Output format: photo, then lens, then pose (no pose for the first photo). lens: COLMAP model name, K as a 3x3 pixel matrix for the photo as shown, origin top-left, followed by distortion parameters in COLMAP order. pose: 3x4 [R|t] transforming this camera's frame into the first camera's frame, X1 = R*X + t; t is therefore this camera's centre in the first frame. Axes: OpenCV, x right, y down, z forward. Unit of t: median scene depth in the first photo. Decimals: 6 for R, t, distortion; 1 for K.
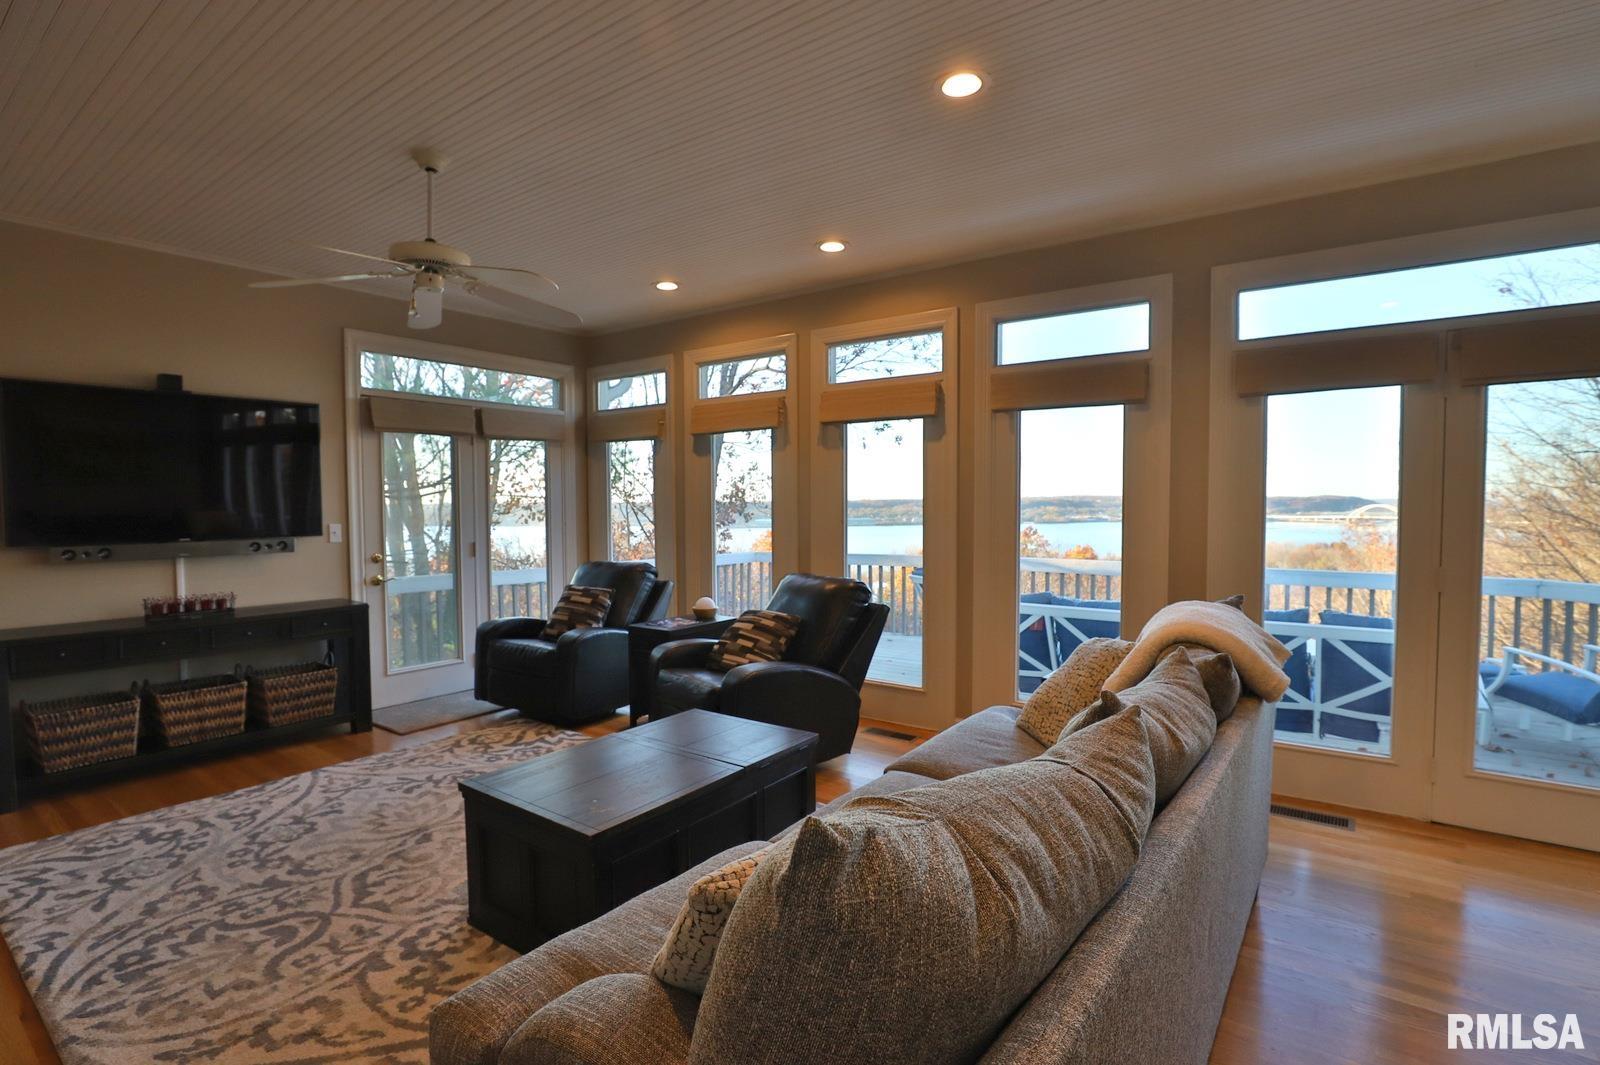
lens RADIAL K [[775.9, 0, 799.9], [0, 775.9, 538.5], [0, 0, 1]] dist [-0.040595, 0.012536]
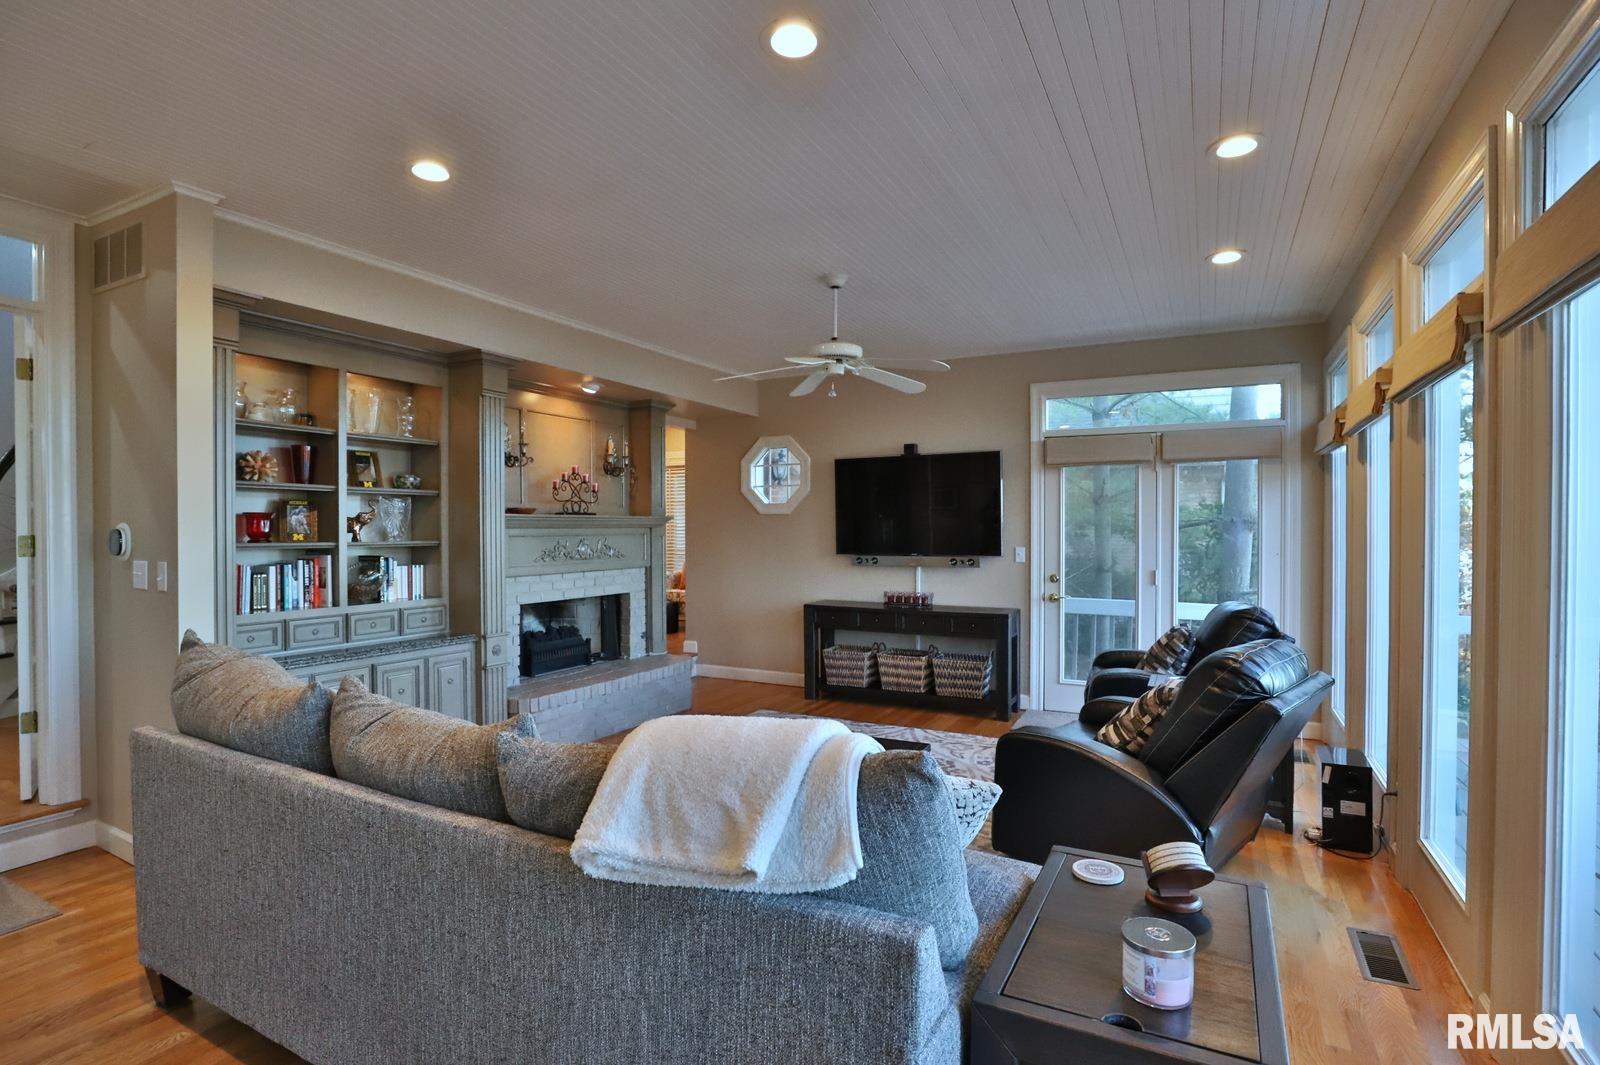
lens RADIAL K [[775.9, 0, 801.0], [0, 775.9, 540.4], [0, 0, 1]] dist [-0.040595, 0.012536]
pose [[0.144850, 0.016795, -0.989311, 0.649648], [-0.044414, 0.998958, 0.010456, -0.031971], [0.988456, 0.042425, 0.145446, 0.562047]]
